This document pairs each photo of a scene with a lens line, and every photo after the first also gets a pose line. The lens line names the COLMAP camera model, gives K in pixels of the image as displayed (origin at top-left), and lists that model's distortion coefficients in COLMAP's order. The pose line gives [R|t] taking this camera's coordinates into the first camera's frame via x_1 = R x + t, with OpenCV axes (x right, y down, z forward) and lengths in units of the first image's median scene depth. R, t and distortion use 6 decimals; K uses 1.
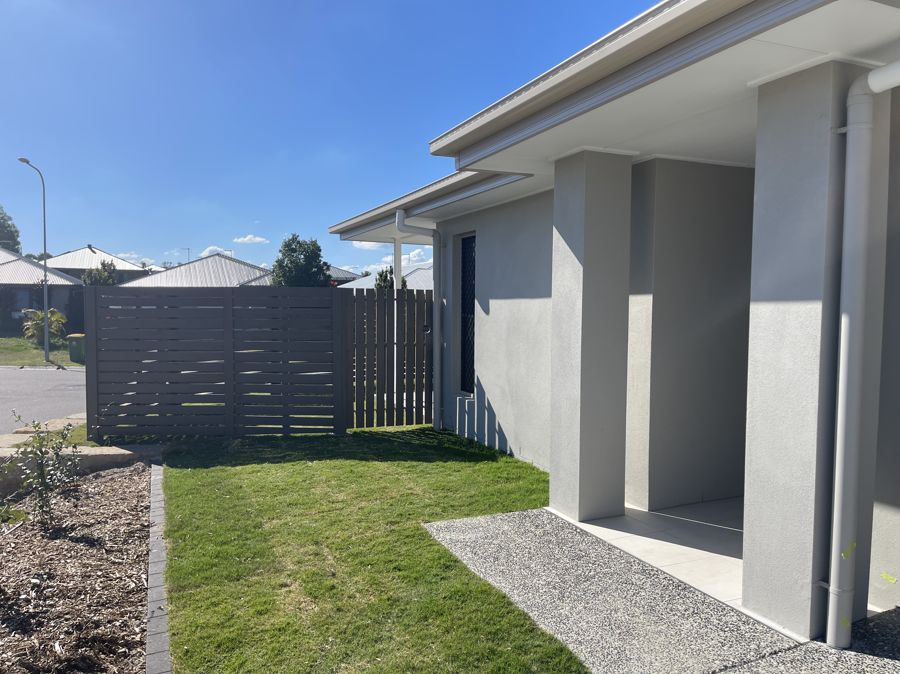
lens RADIAL K [[680.2, 0, 445.3], [0, 680.2, 335.2], [0, 0, 1]] dist [0.035896, -0.007302]
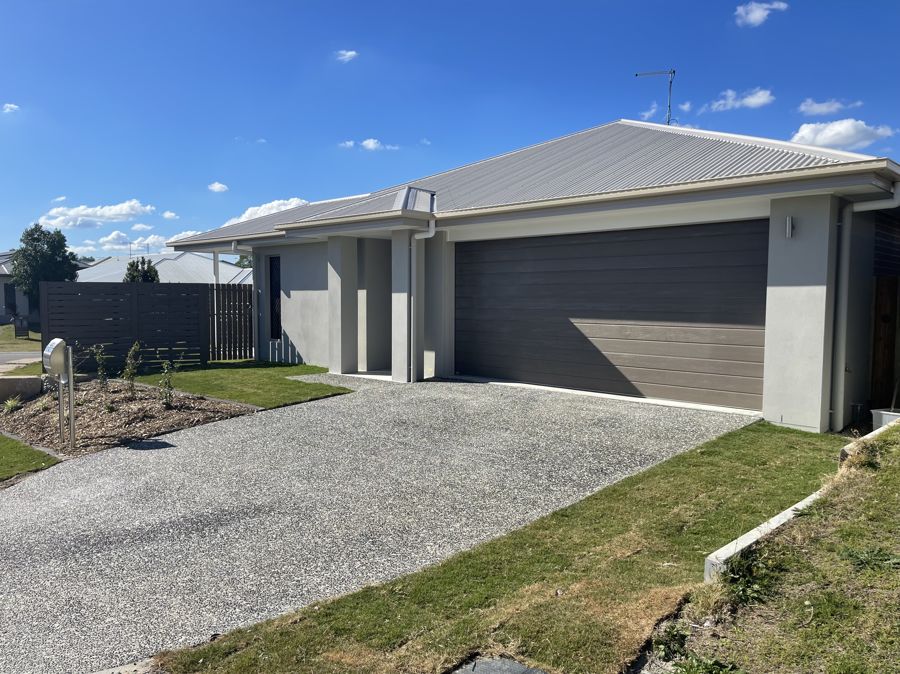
lens RADIAL K [[680.2, 0, 445.3], [0, 680.2, 335.2], [0, 0, 1]] dist [0.035896, -0.007302]
pose [[0.922303, -0.021620, 0.385863, -0.281634], [0.015349, 0.999695, 0.019326, 0.046500], [-0.386164, -0.011902, 0.922353, -0.998537]]
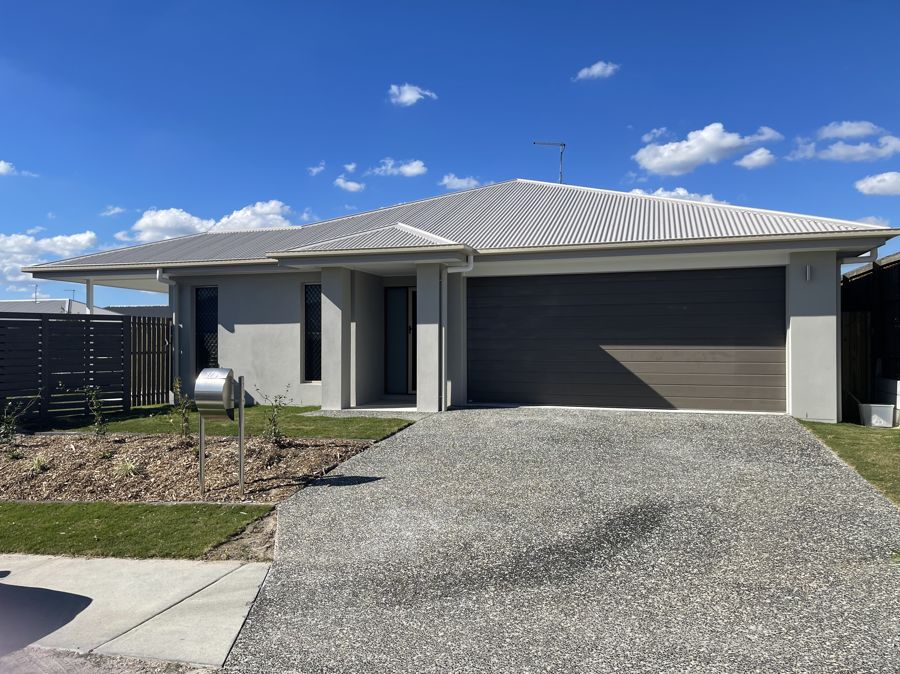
lens RADIAL K [[680.2, 0, 445.3], [0, 680.2, 335.2], [0, 0, 1]] dist [0.035896, -0.007302]
pose [[0.648319, 0.005791, 0.761347, -0.931983], [0.036292, 0.998599, -0.038500, 0.065748], [-0.760503, 0.052591, 0.647201, -0.598939]]
